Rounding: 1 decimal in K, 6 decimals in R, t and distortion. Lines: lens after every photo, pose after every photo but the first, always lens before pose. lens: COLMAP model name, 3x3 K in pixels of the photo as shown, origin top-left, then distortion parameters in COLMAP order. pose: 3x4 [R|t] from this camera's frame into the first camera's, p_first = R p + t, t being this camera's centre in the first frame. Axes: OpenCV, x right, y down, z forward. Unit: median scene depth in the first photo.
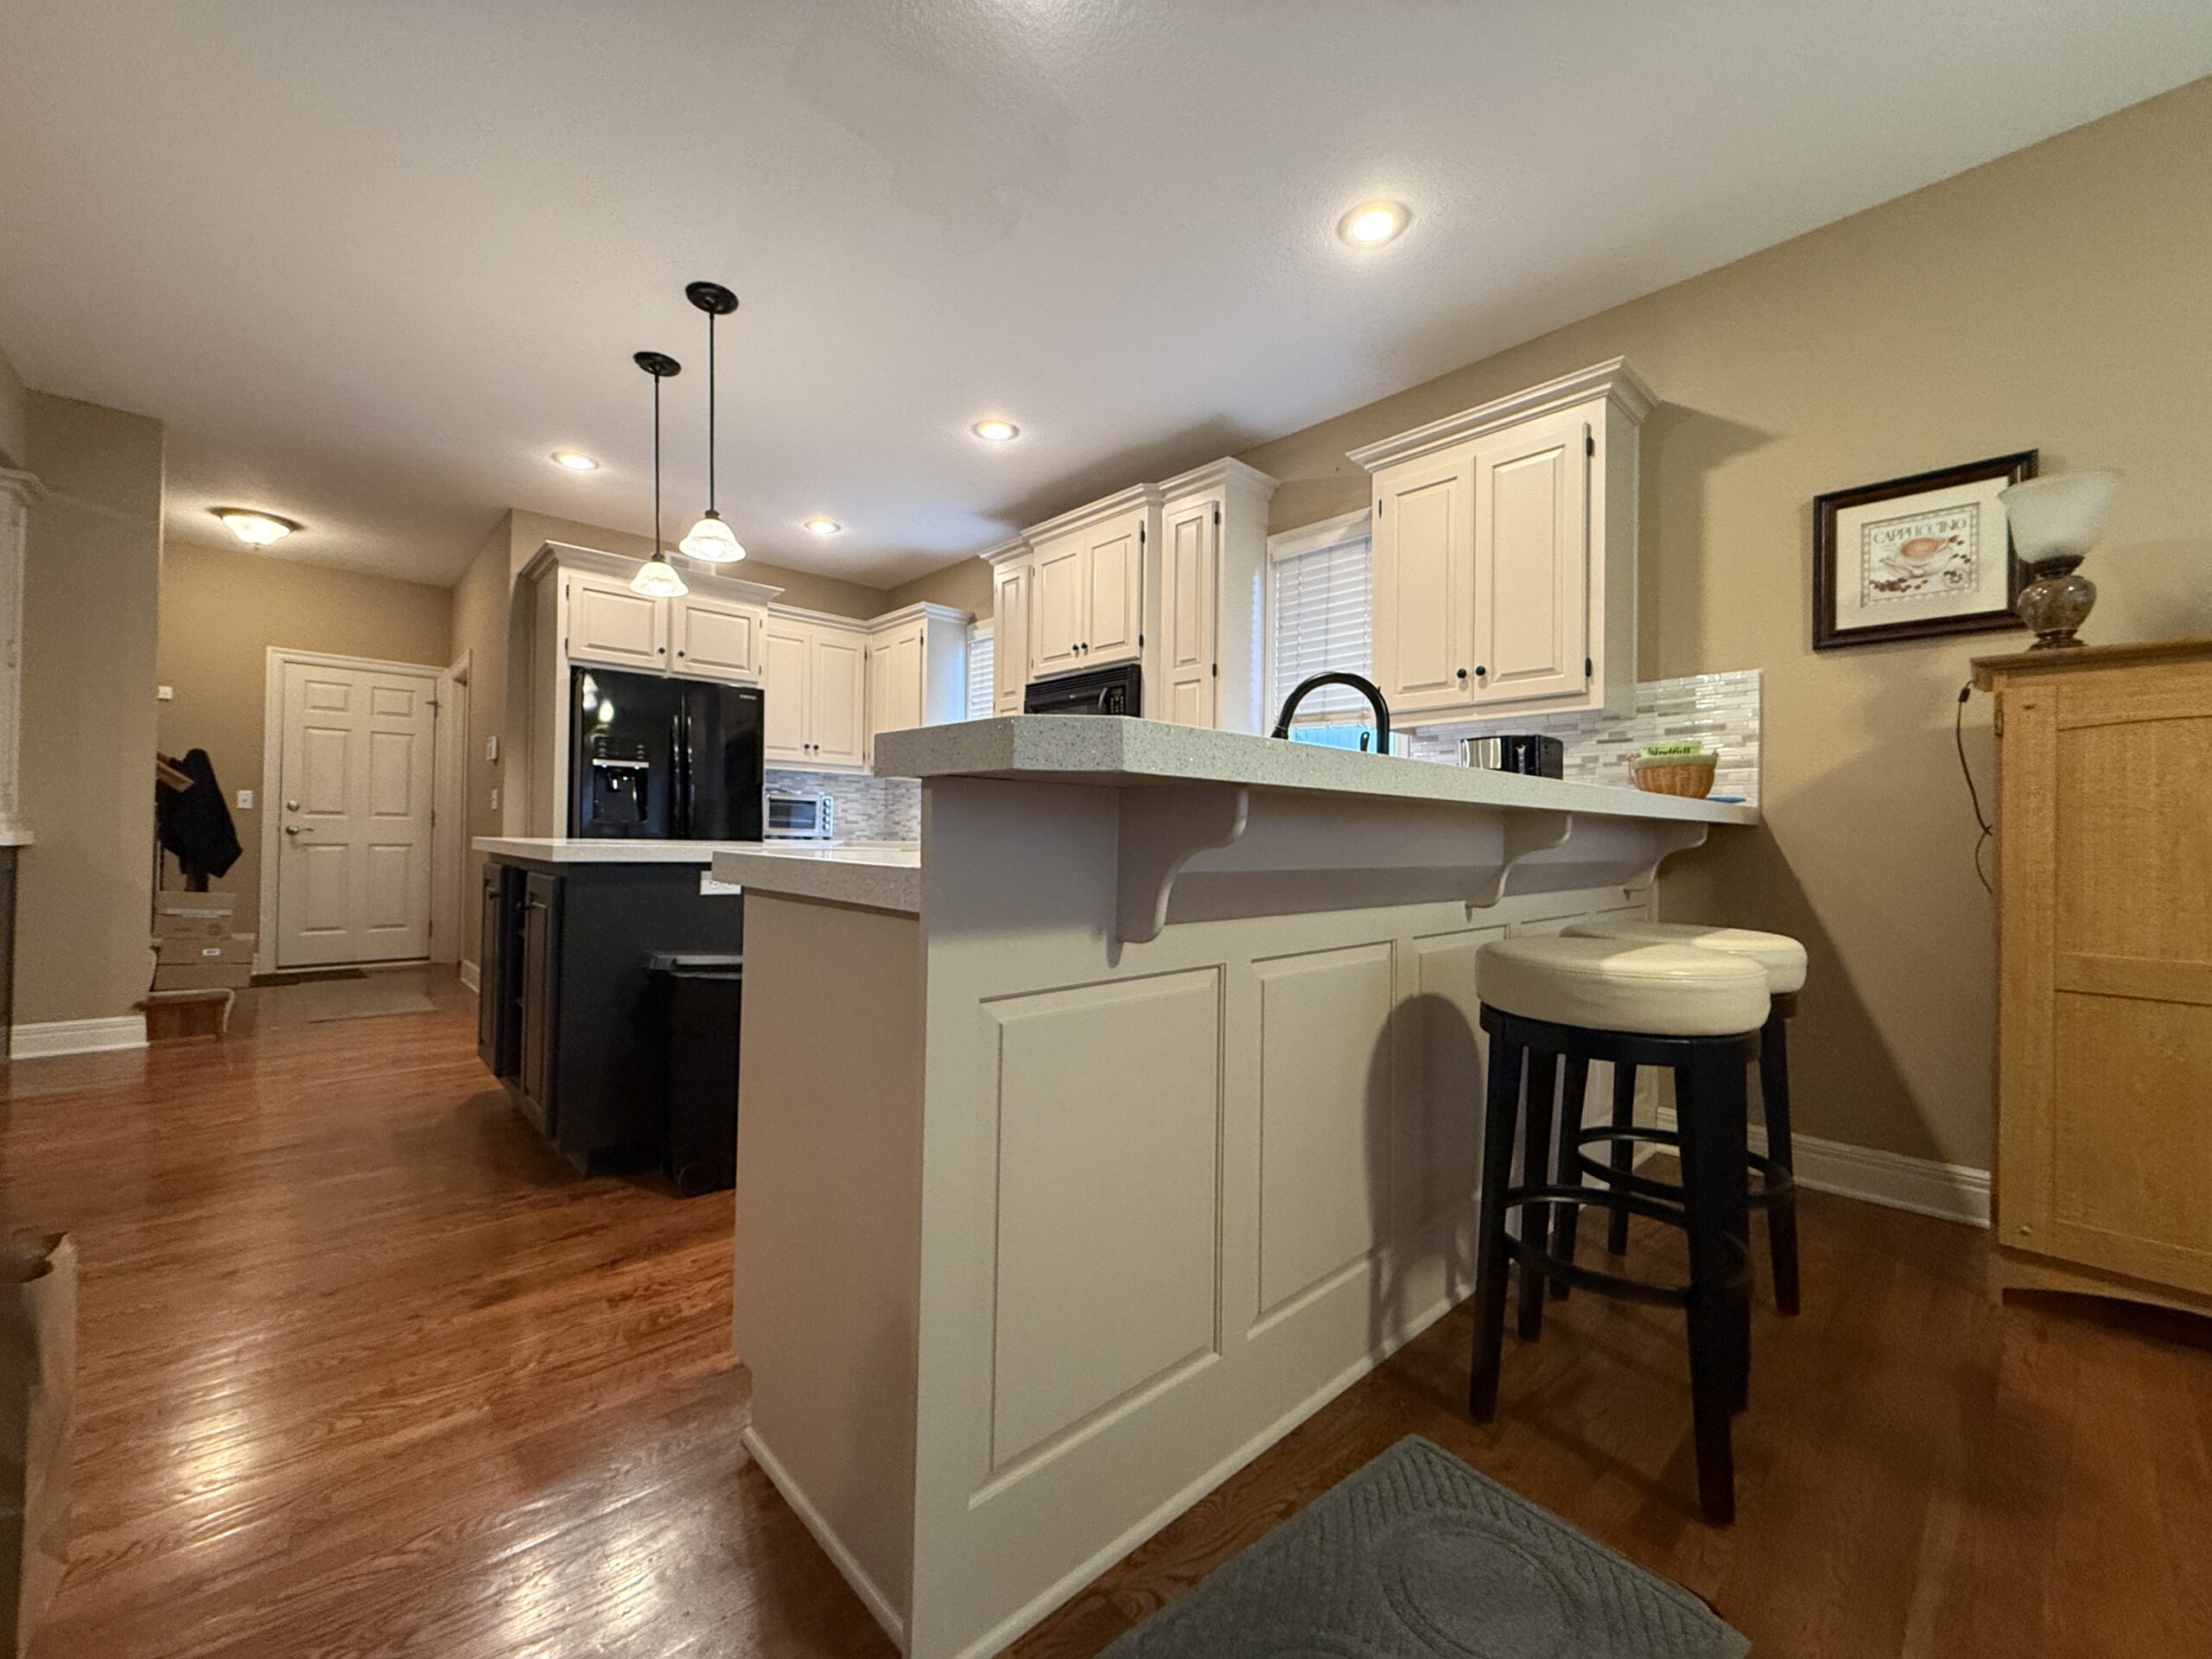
lens RADIAL K [[878.5, 0, 1094.7], [0, 878.5, 830.6], [0, 0, 1]] dist [-0.000915, -0.000017]
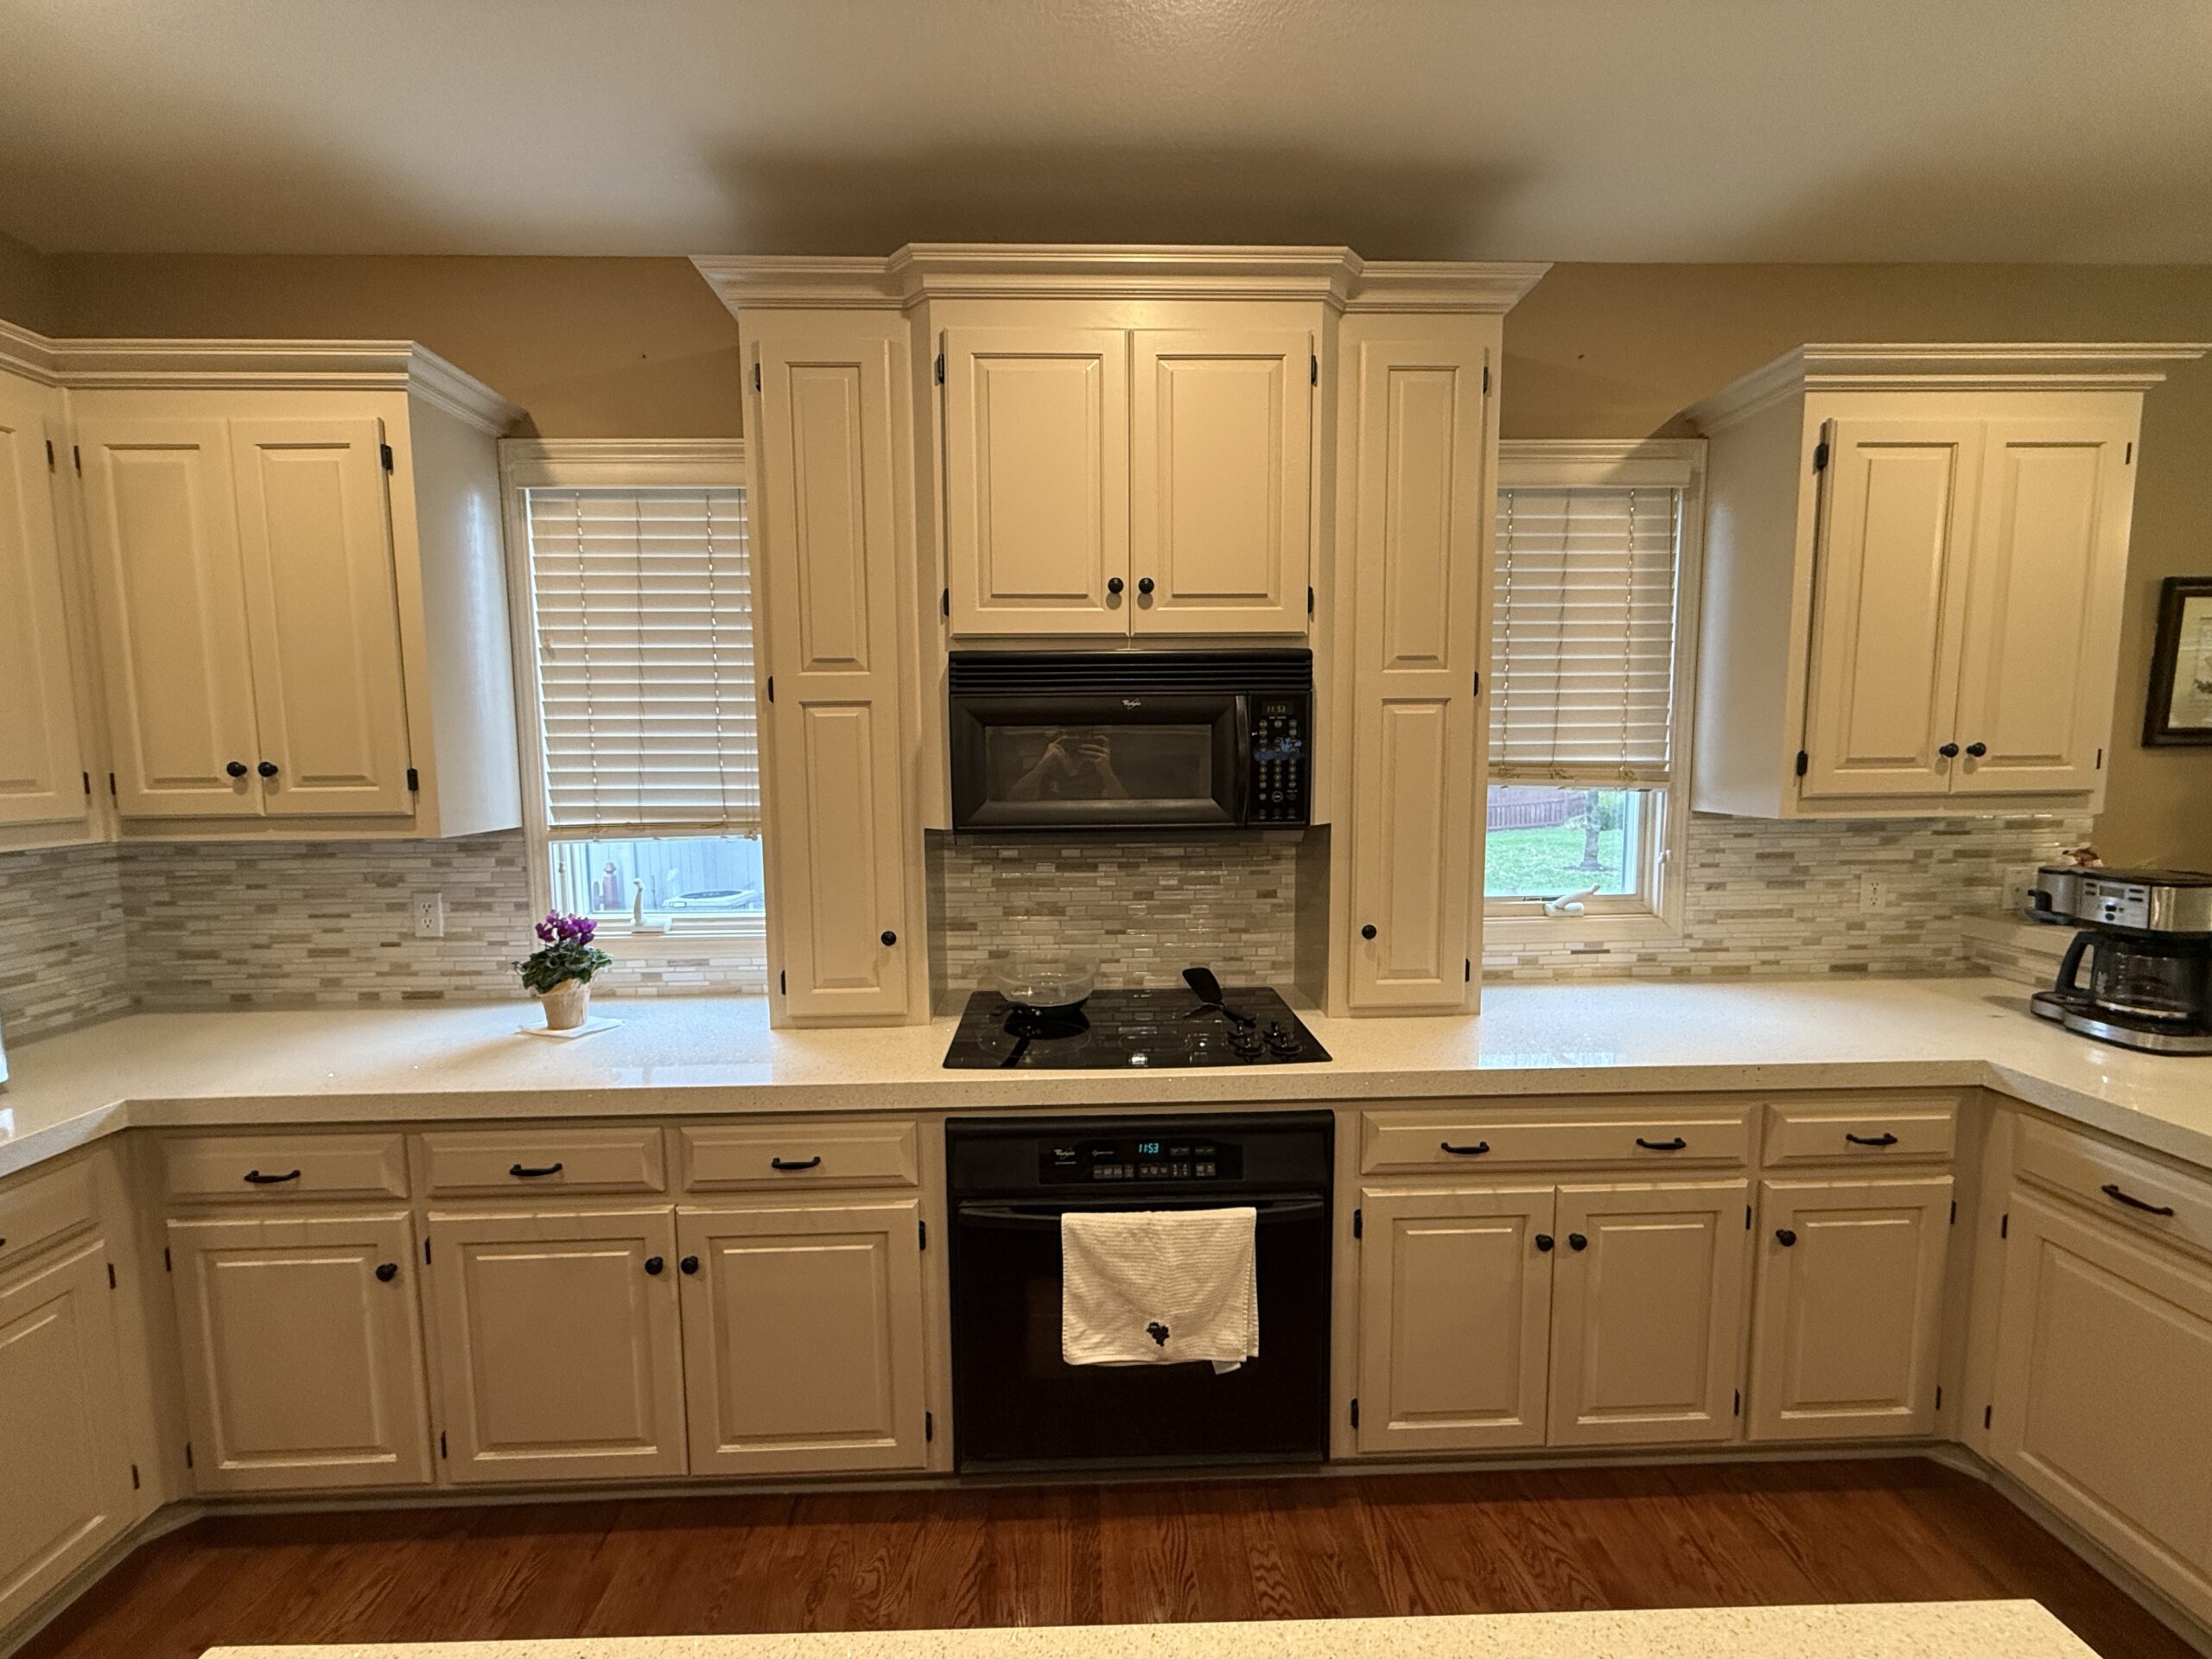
lens RADIAL K [[878.5, 0, 1094.7], [0, 878.5, 830.6], [0, 0, 1]] dist [-0.000915, -0.000017]
pose [[0.658596, -0.090151, 0.747077, -0.412621], [0.012594, 0.993979, 0.108842, -0.155907], [-0.752391, -0.062274, 0.655766, 0.821185]]
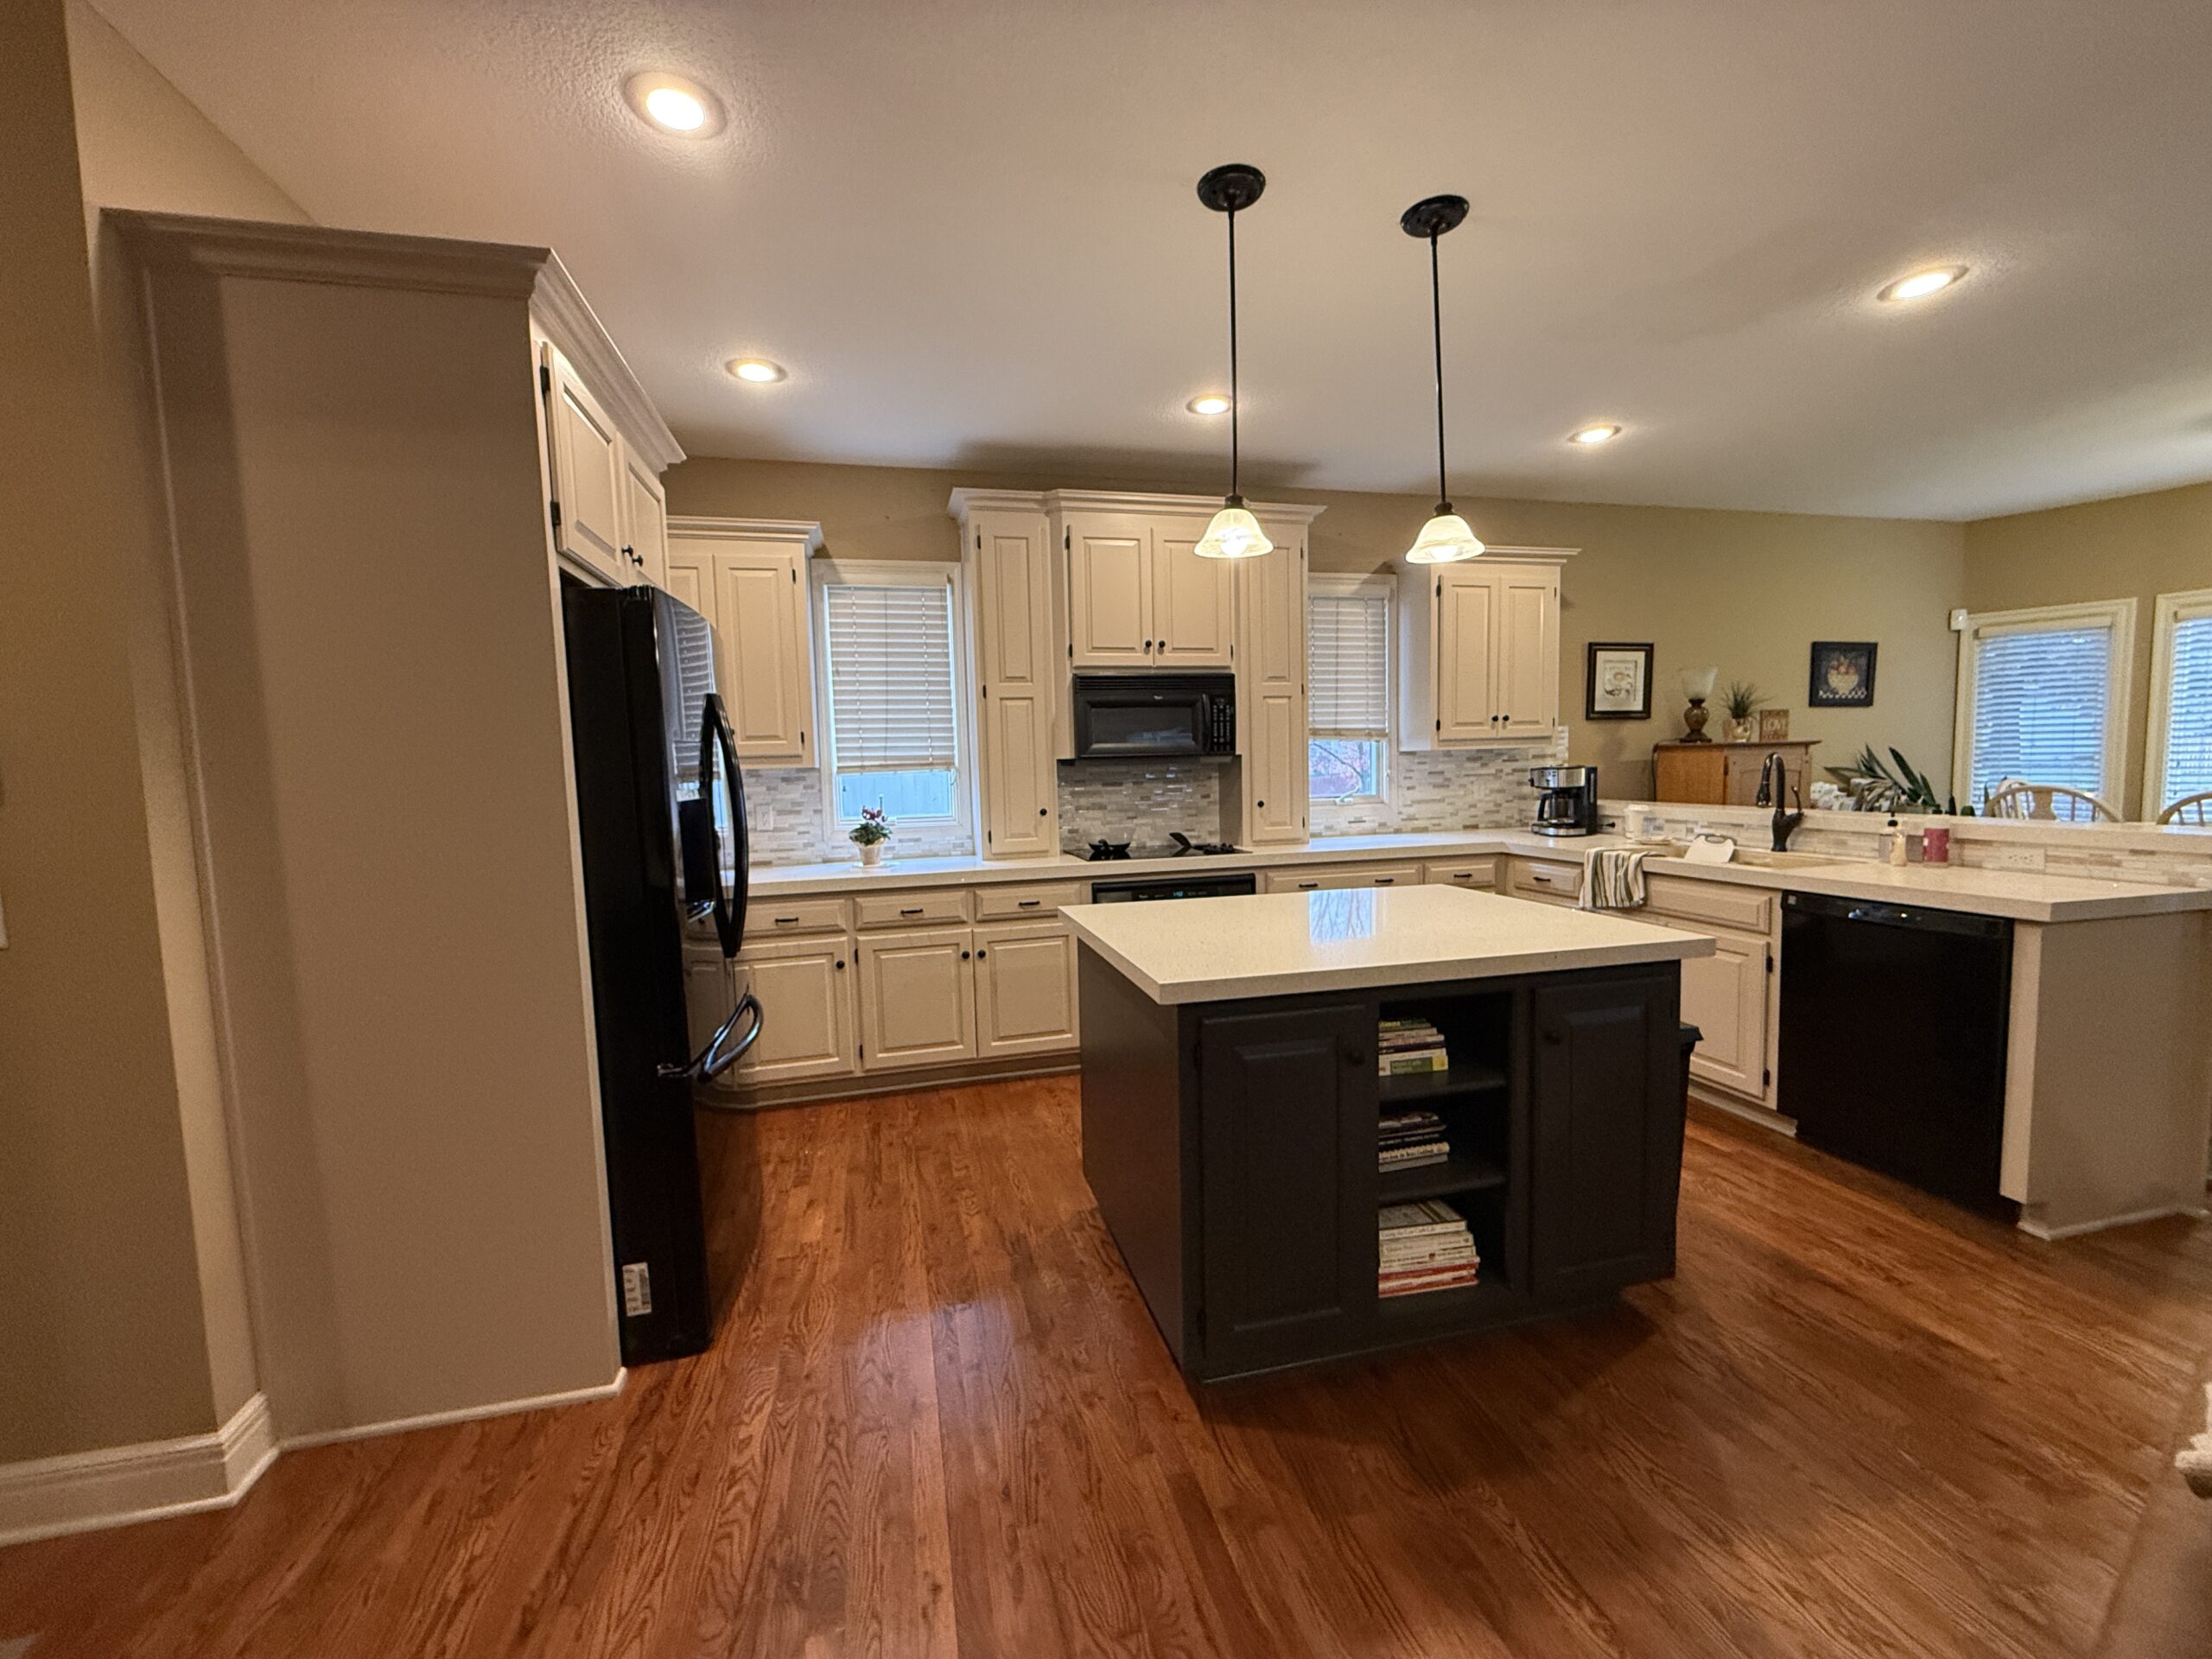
lens RADIAL K [[878.5, 0, 1094.7], [0, 878.5, 830.6], [0, 0, 1]] dist [-0.000915, -0.000017]
pose [[0.482305, -0.096370, 0.870686, -1.010766], [0.025761, 0.995061, 0.095866, -0.116393], [-0.875625, -0.023807, 0.482405, 0.679096]]
